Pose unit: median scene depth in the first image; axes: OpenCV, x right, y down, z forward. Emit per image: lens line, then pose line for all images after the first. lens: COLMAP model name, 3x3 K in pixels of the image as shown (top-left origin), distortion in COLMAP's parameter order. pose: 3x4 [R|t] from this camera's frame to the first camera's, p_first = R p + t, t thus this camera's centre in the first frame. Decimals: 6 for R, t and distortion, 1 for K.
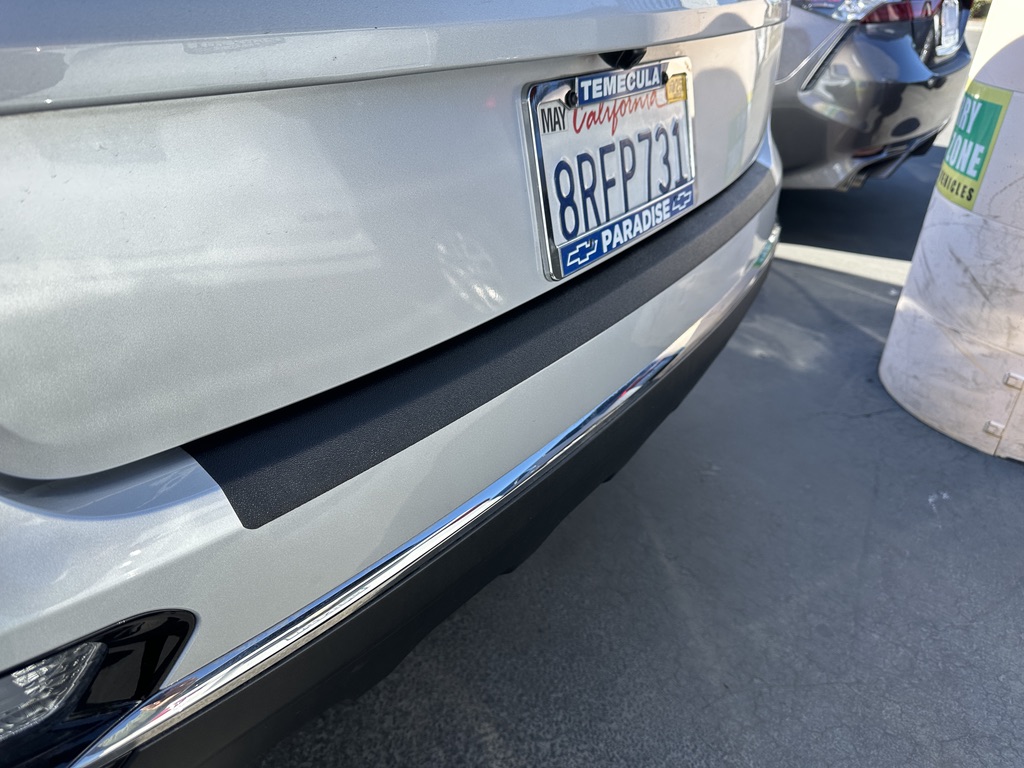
lens RADIAL K [[725.0, 0, 512.0], [0, 725.0, 384.0], [0, 0, 1]] dist [-0.001644, -0.013772]
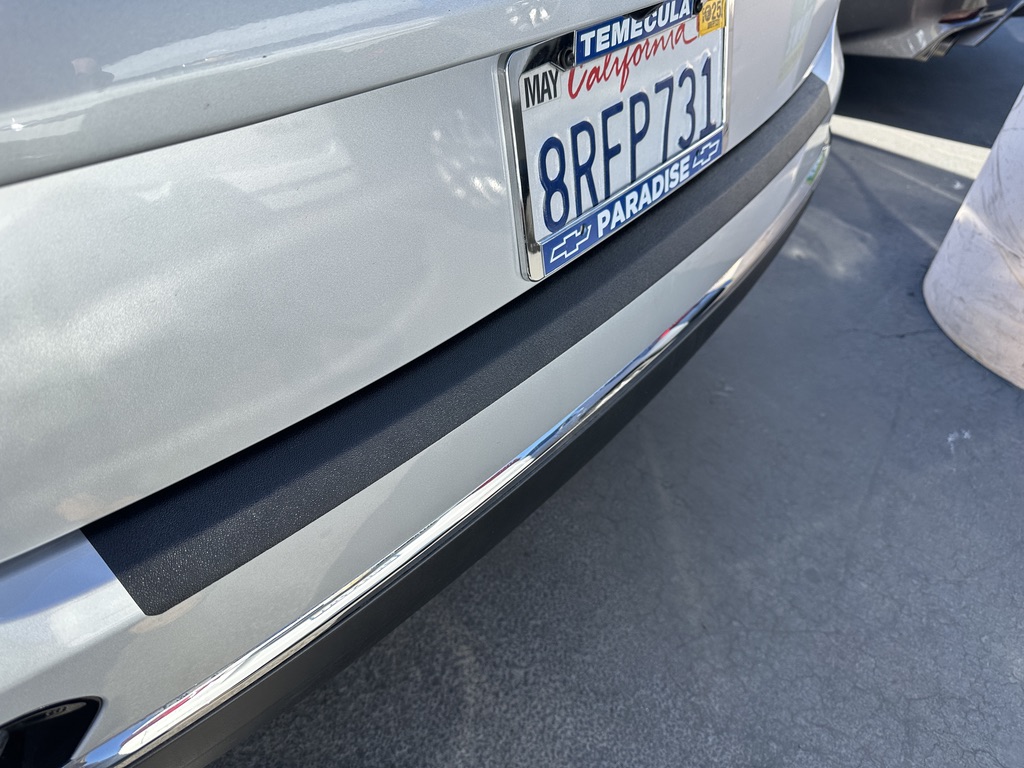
lens RADIAL K [[725.0, 0, 512.0], [0, 725.0, 384.0], [0, 0, 1]] dist [-0.001644, -0.013772]
pose [[0.997253, 0.064797, -0.035888, 0.043441], [-0.054700, 0.970928, 0.233039, -0.134321], [0.049945, -0.230436, 0.971805, 0.082817]]
